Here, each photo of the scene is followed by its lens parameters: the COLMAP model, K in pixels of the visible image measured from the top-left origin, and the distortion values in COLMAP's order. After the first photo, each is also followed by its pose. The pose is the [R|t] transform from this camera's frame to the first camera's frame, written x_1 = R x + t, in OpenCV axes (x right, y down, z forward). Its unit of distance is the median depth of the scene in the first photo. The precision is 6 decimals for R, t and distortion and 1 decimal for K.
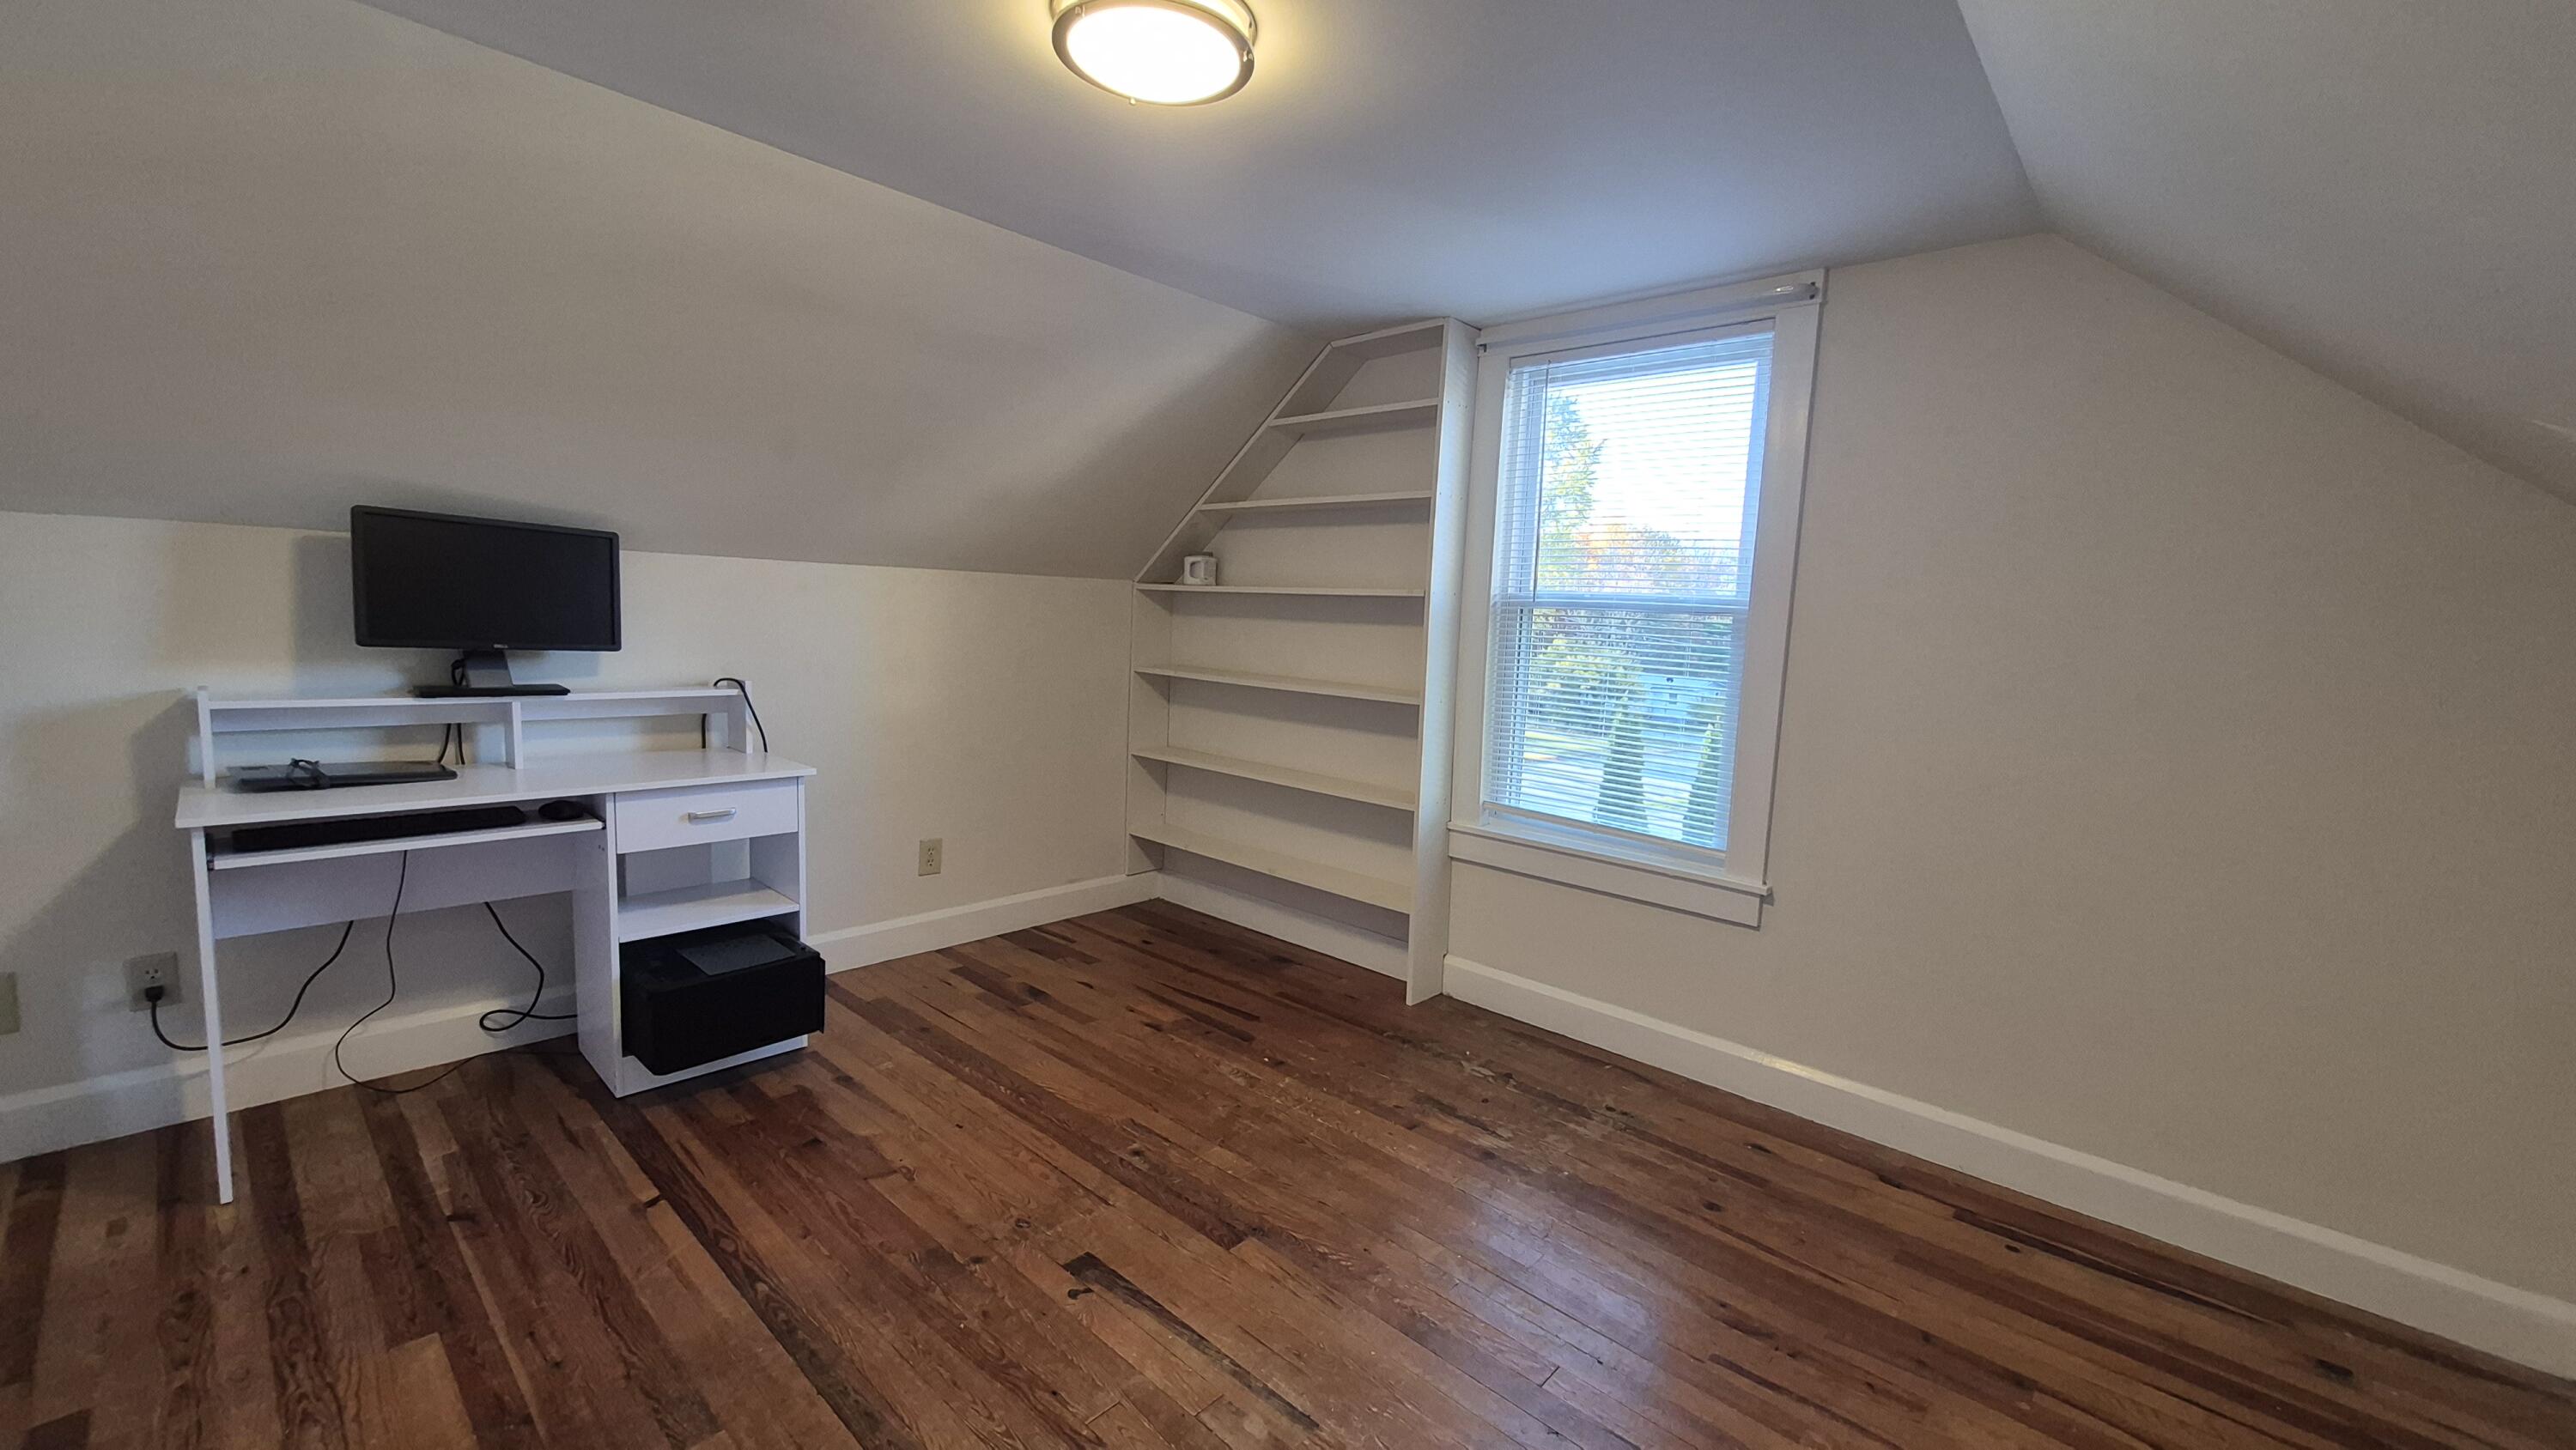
lens RADIAL K [[1010.2, 0, 1302.9], [0, 1010.2, 727.0], [0, 0, 1]] dist [0.000834, -0.000975]
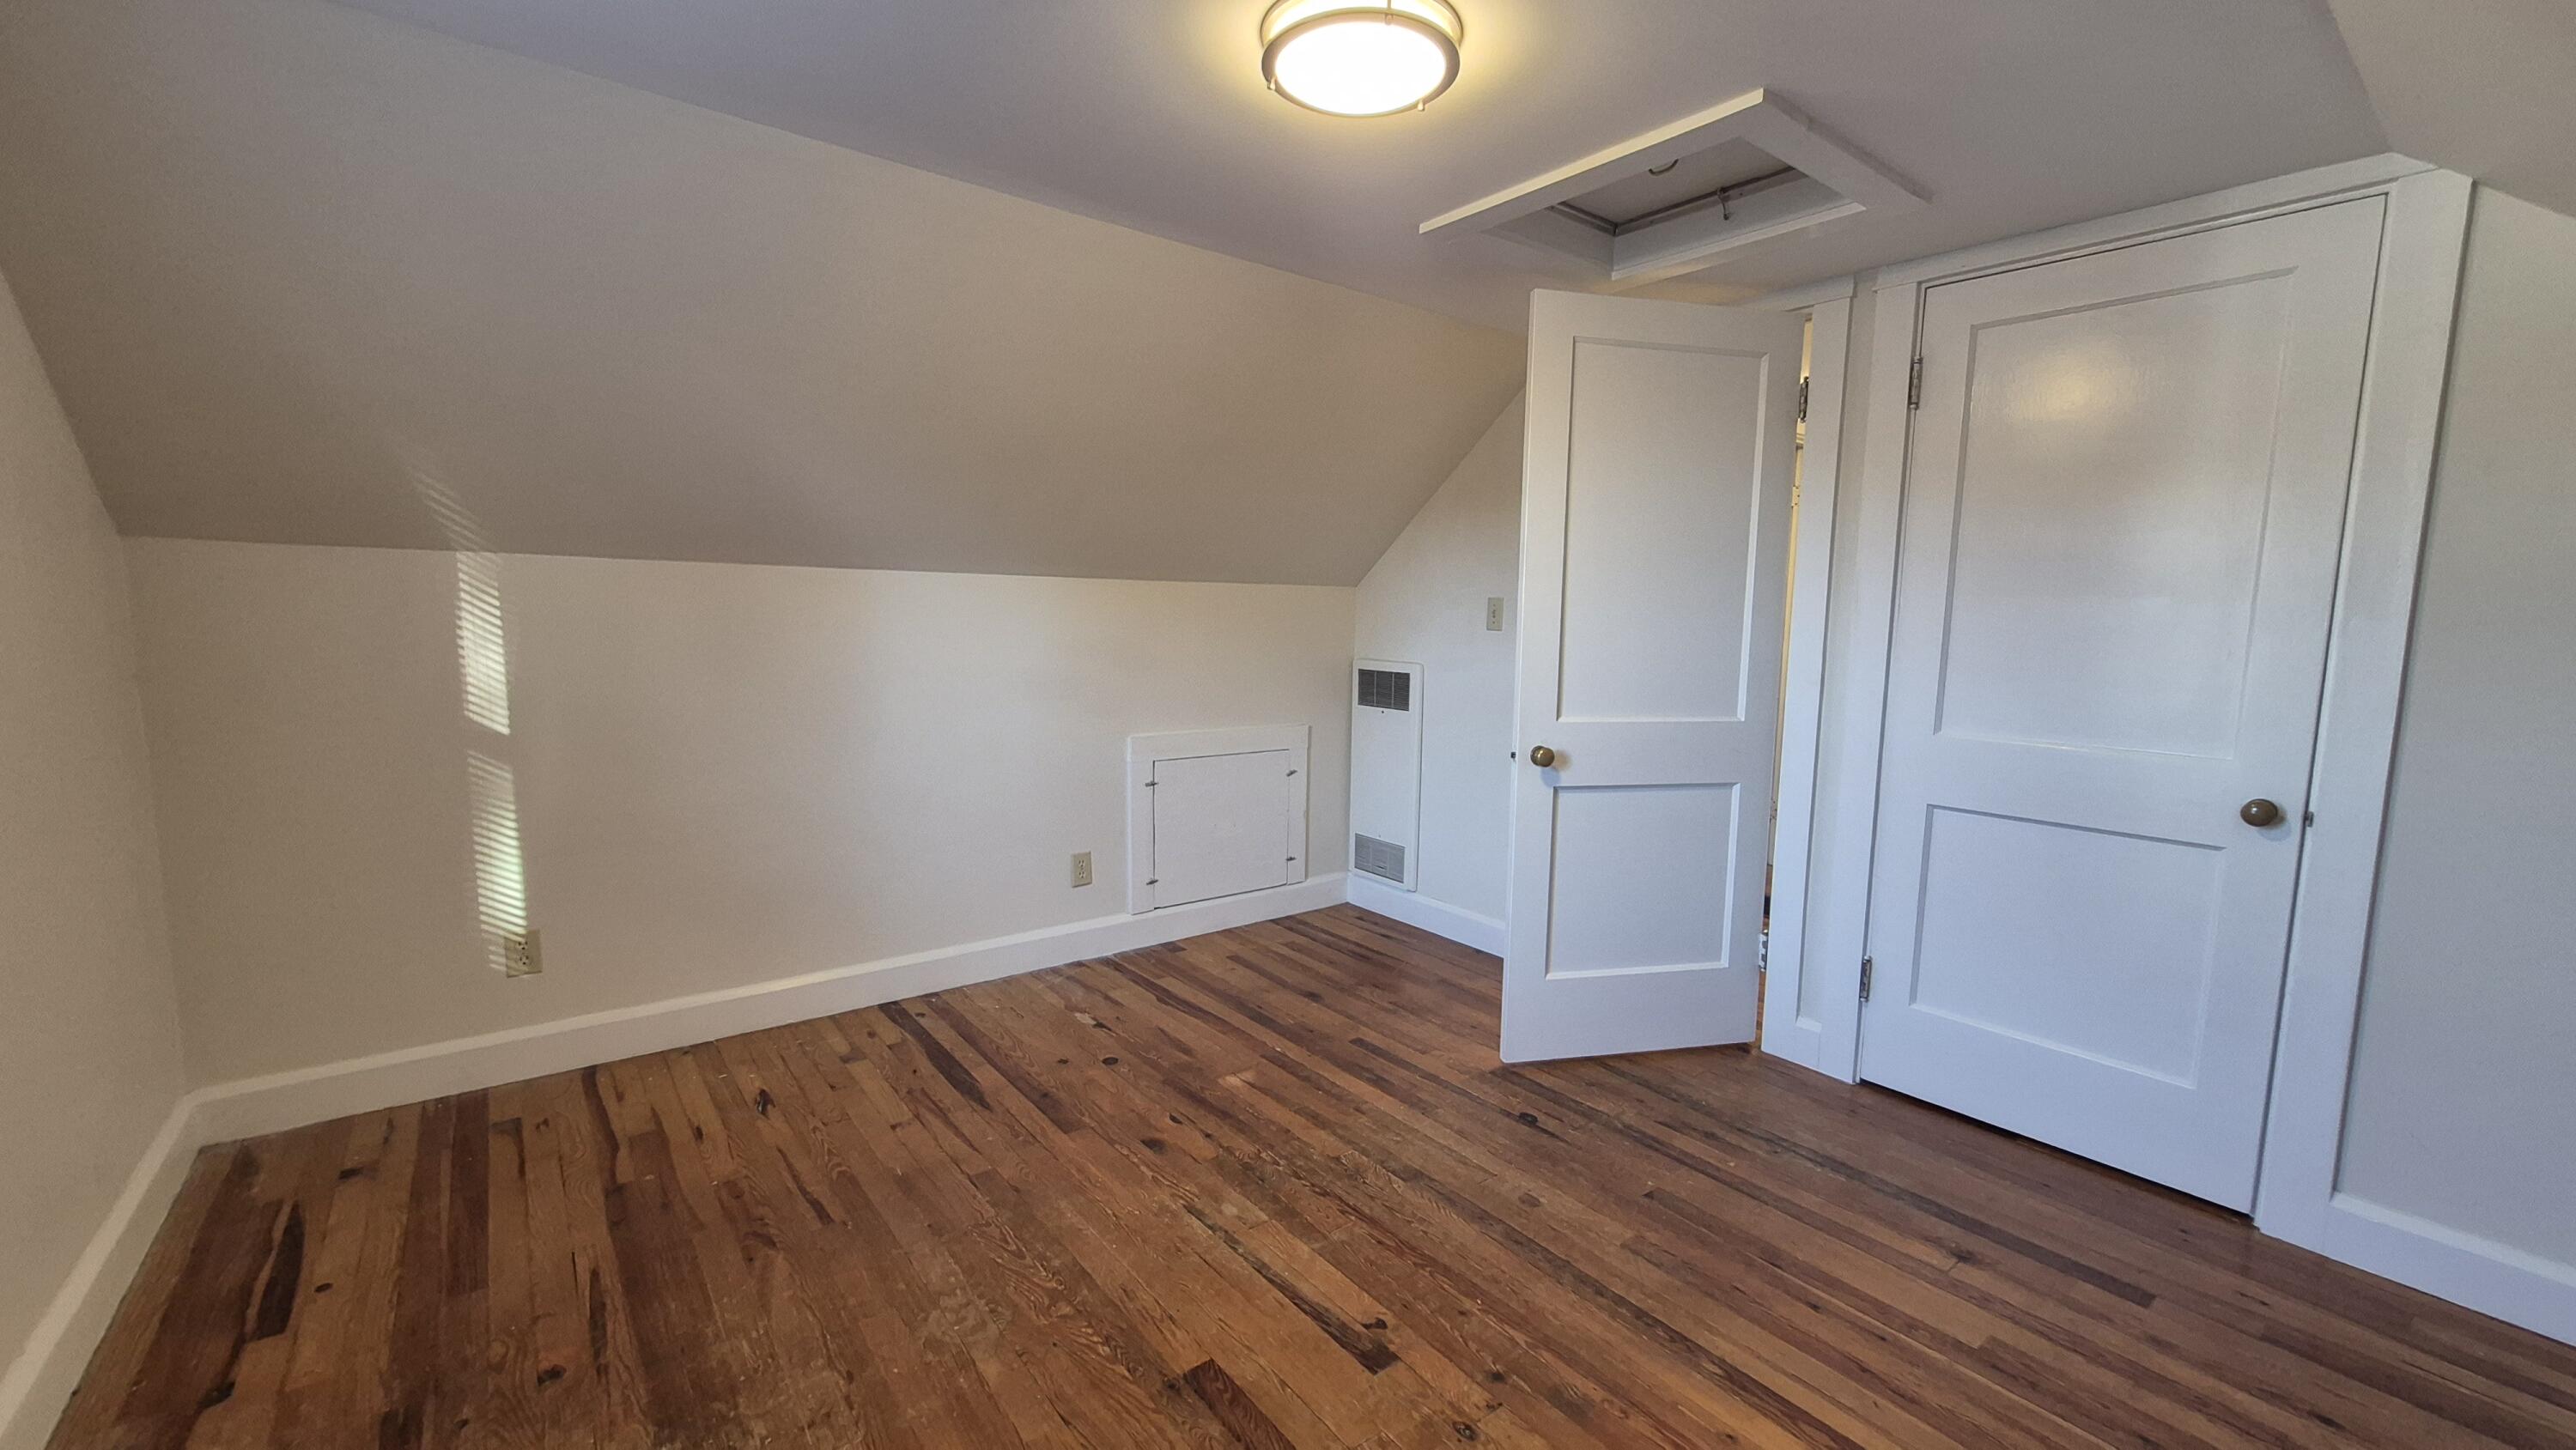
lens RADIAL K [[1010.2, 0, 1301.5], [0, 1010.2, 718.3], [0, 0, 1]] dist [0.000834, -0.000975]
pose [[-0.983961, -0.082823, 0.157989, -0.205742], [-0.046235, 0.973823, 0.222556, -0.176409], [-0.172286, 0.211682, -0.962033, 1.461387]]
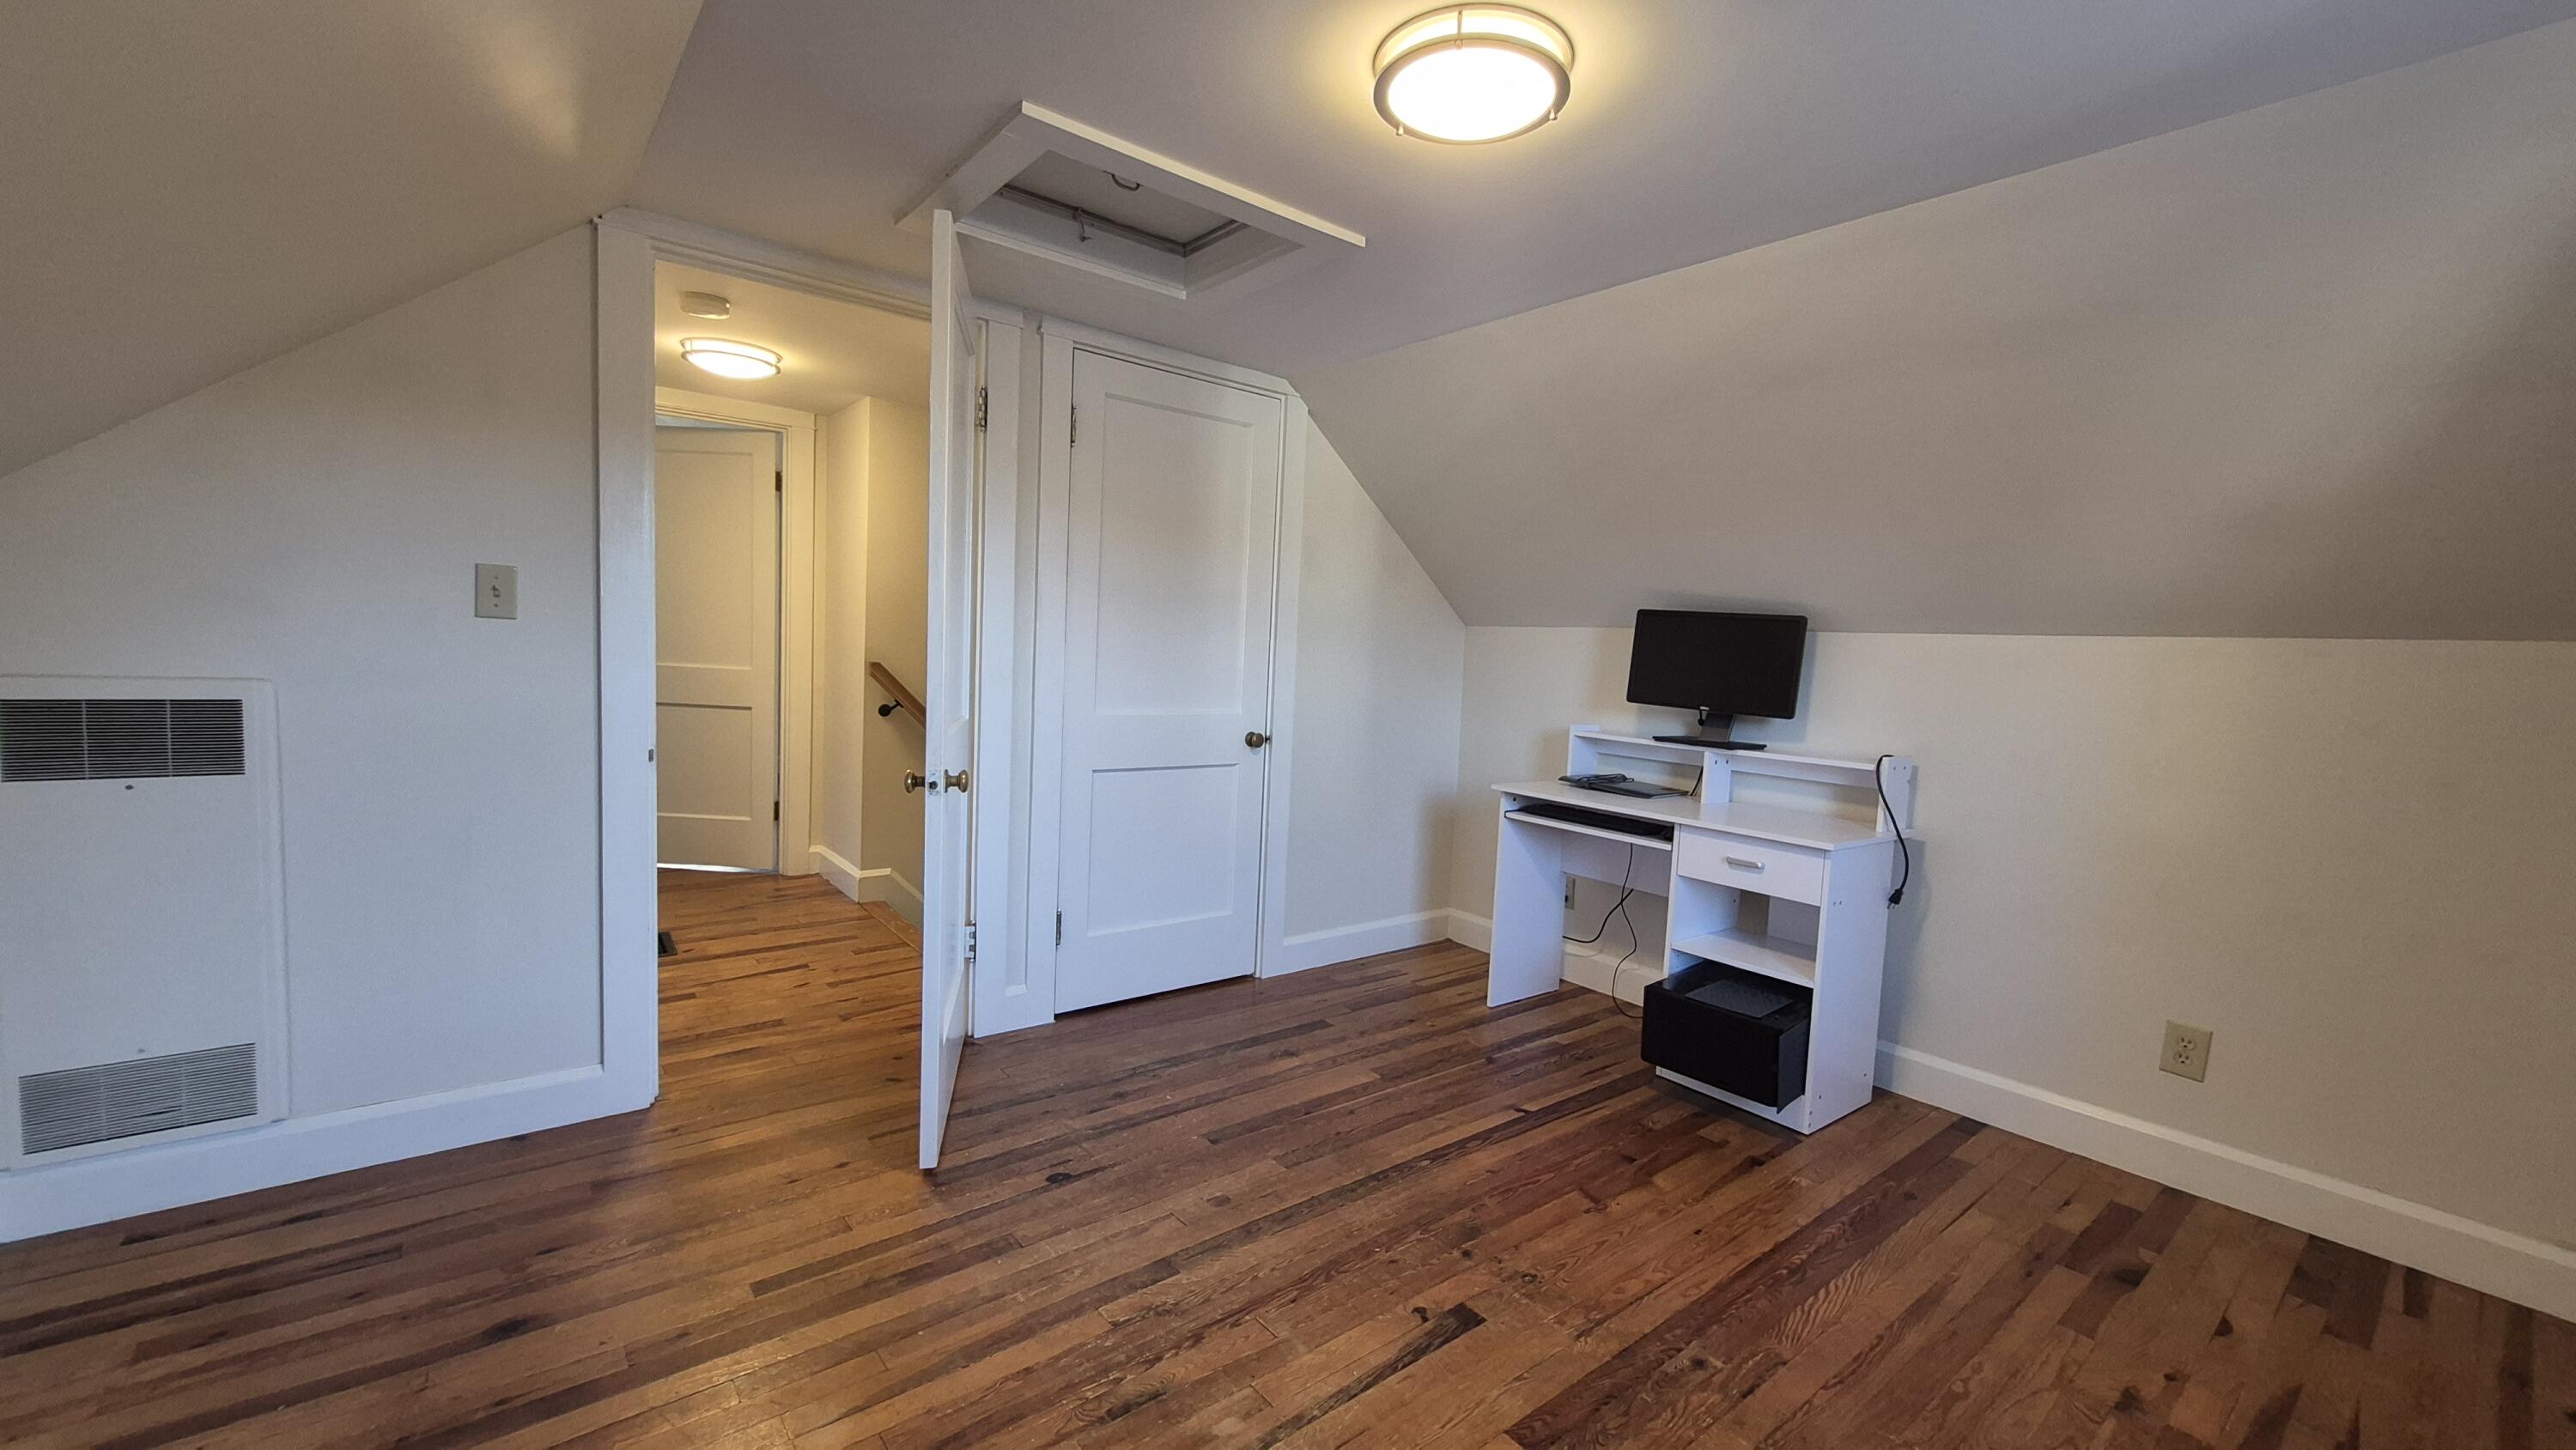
lens RADIAL K [[1010.2, 0, 1306.0], [0, 1010.2, 718.5], [0, 0, 1]] dist [0.000834, -0.000975]
pose [[-0.152097, 0.015098, -0.988250, 0.628794], [-0.163027, 0.985804, 0.040151, -0.038382], [0.974827, 0.167219, -0.147477, 0.750874]]
